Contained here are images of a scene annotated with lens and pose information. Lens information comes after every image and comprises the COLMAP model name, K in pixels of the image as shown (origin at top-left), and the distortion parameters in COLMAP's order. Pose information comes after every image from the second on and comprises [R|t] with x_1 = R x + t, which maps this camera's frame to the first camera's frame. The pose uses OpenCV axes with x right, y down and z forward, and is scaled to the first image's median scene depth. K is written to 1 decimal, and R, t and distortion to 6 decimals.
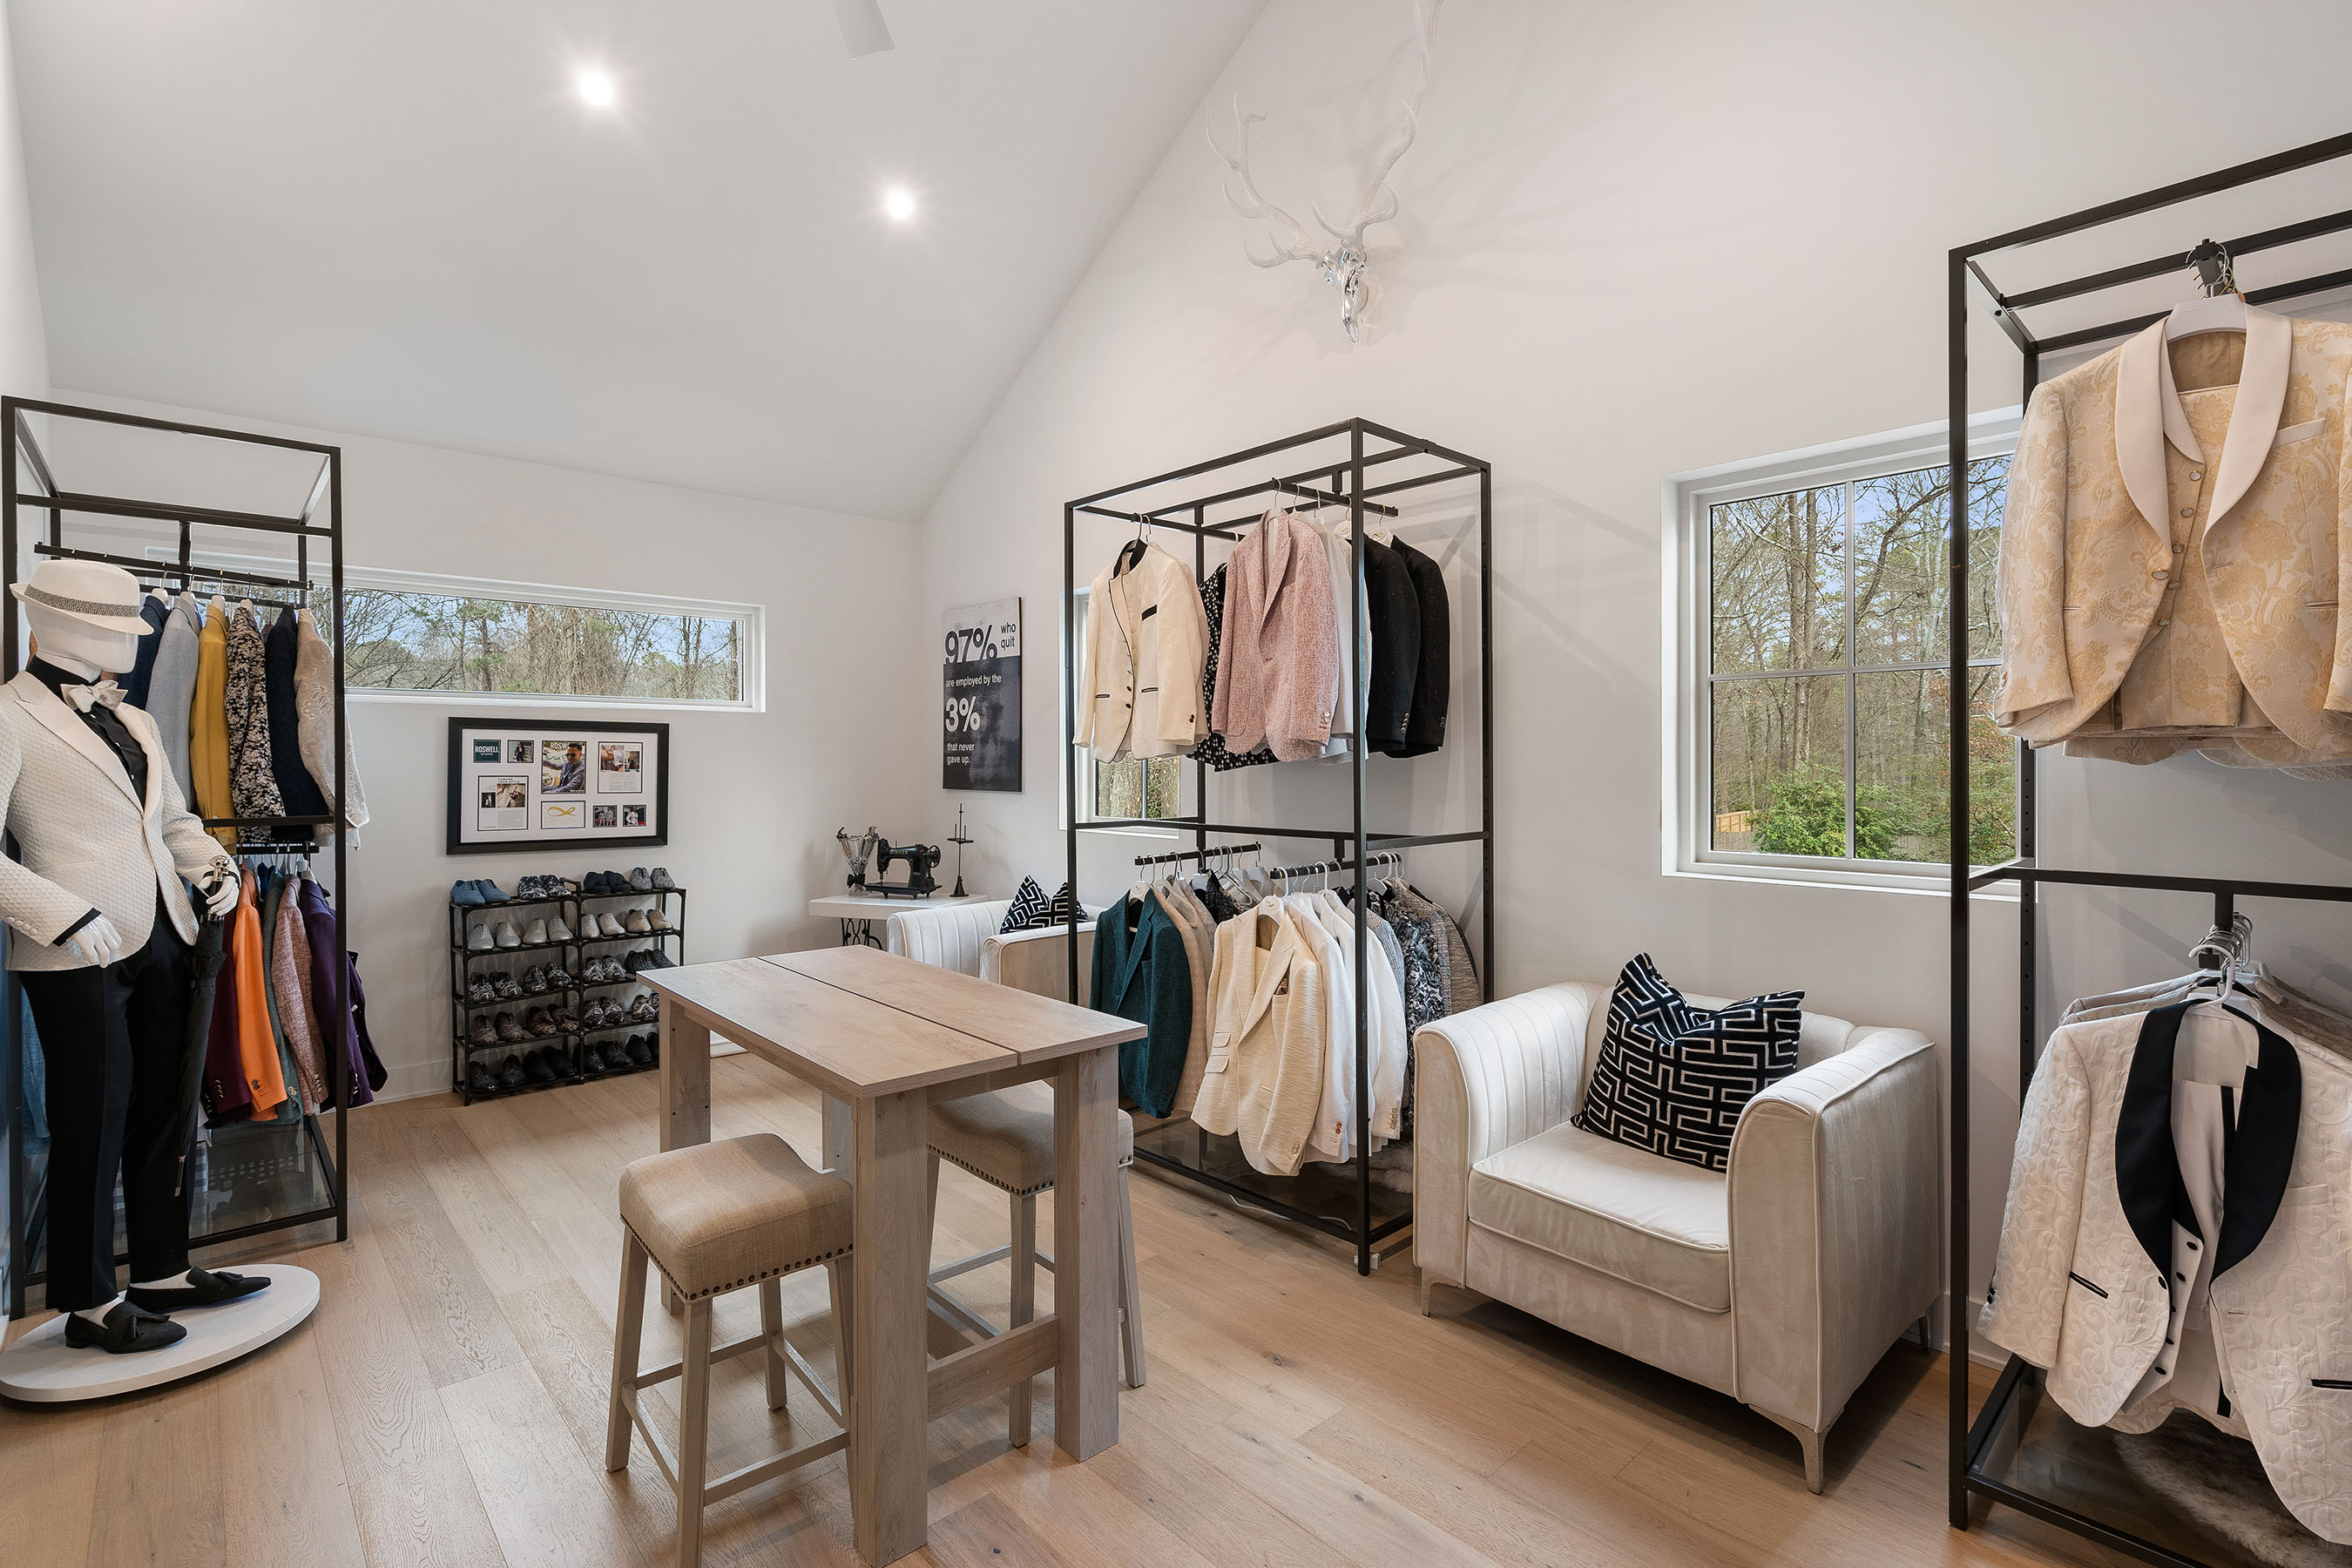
lens RADIAL K [[1075.0, 0, 1172.0], [0, 1075.0, 764.8], [0, 0, 1]] dist [-0.001011, 0.000181]
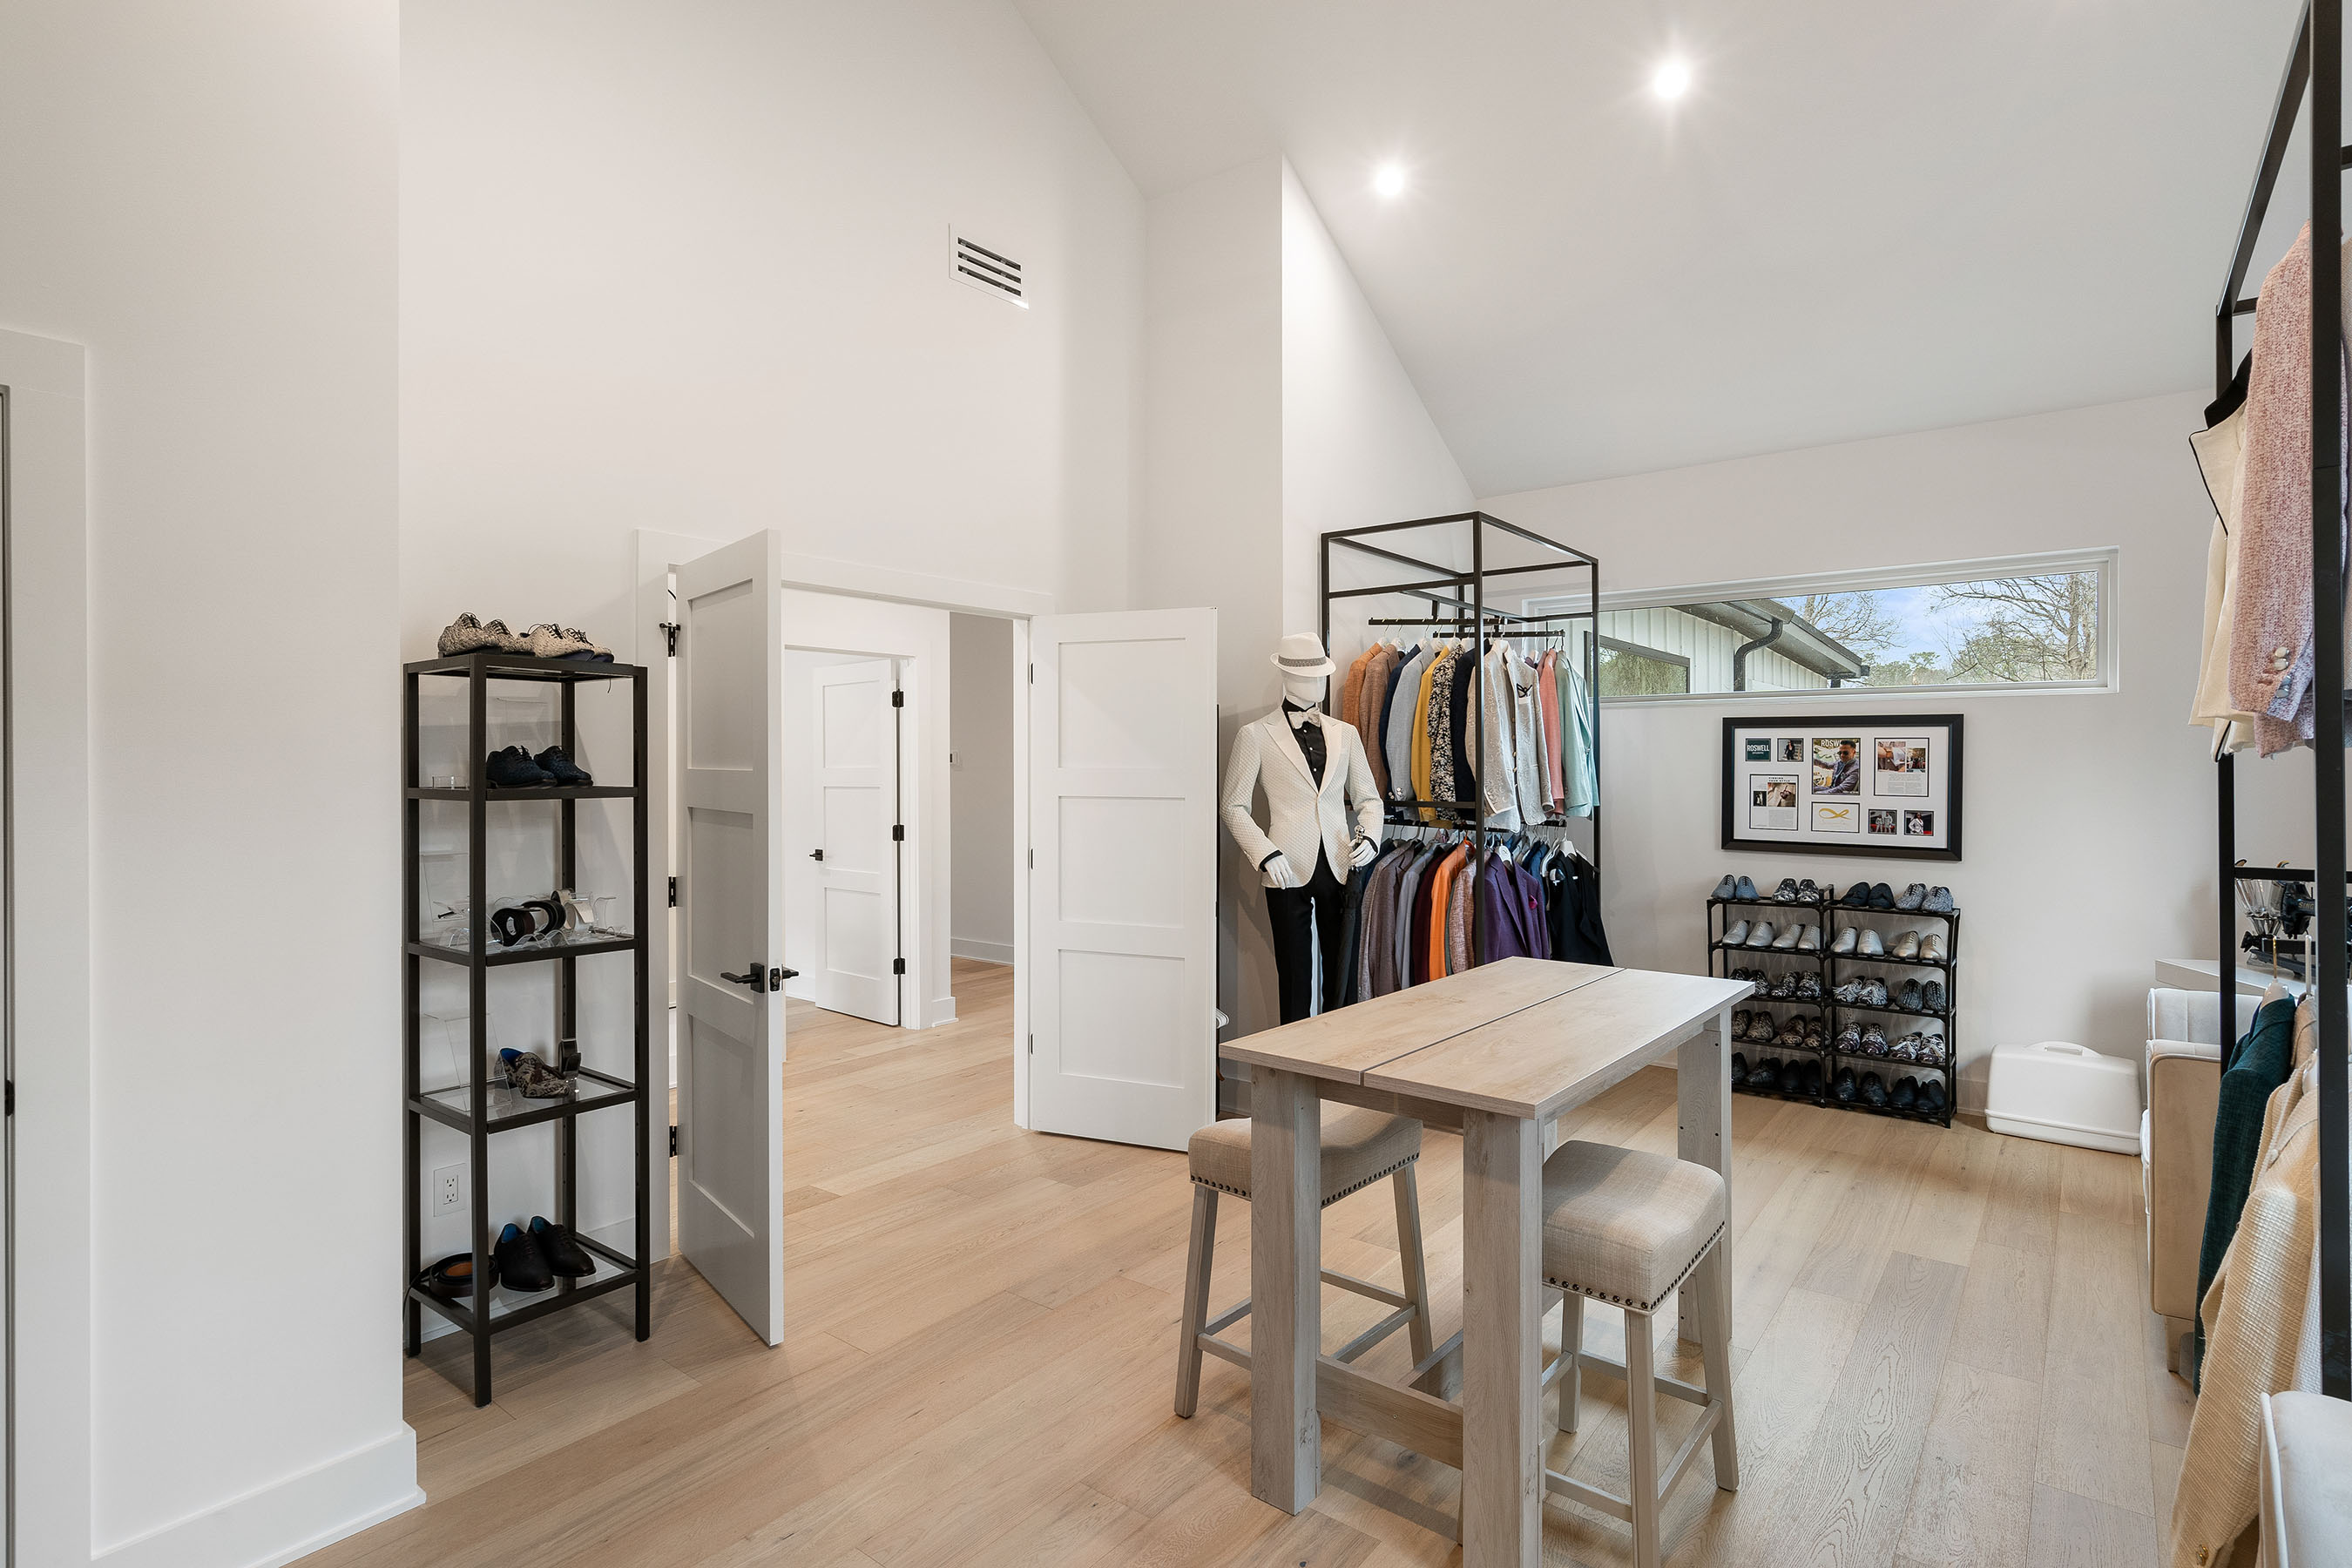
lens RADIAL K [[1153.8, 0, 1174.0], [0, 1153.8, 778.0], [0, 0, 1]] dist [0.001313, 0.002024]
pose [[0.154610, 0.013849, -0.987879, 0.337709], [-0.002736, 0.999904, 0.013590, 0.000442], [0.987972, 0.000601, 0.154633, 0.285588]]
